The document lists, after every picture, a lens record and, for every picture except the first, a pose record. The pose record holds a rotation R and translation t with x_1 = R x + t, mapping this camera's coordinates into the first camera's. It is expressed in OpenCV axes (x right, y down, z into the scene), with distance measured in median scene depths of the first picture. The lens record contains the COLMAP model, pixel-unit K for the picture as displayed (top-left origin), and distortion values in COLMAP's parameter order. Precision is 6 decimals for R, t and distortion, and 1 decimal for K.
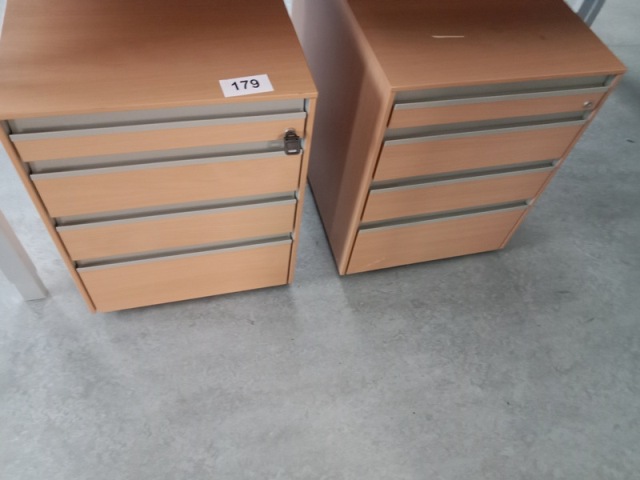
lens RADIAL K [[522.5, 0, 318.7], [0, 522.5, 233.7], [0, 0, 1]] dist [-0.000043, -0.006339]
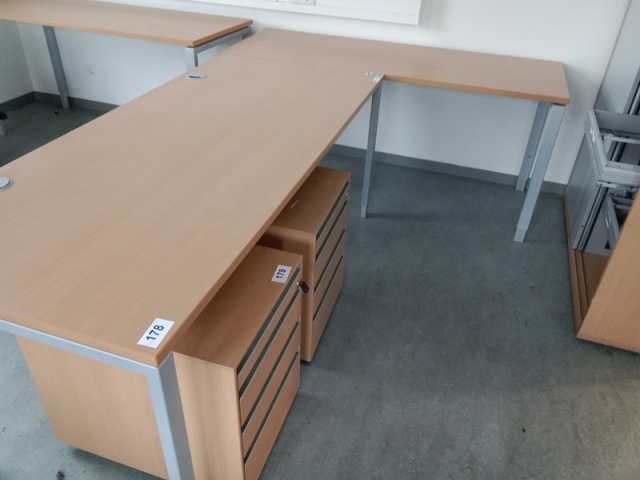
lens RADIAL K [[522.5, 0, 318.3], [0, 522.5, 239.1], [0, 0, 1]] dist [-0.000043, -0.006339]
pose [[0.529550, -0.557568, 0.639292, -0.821022], [0.702529, 0.710647, 0.037871, -0.244650], [-0.475426, 0.429067, 0.768031, -0.361087]]
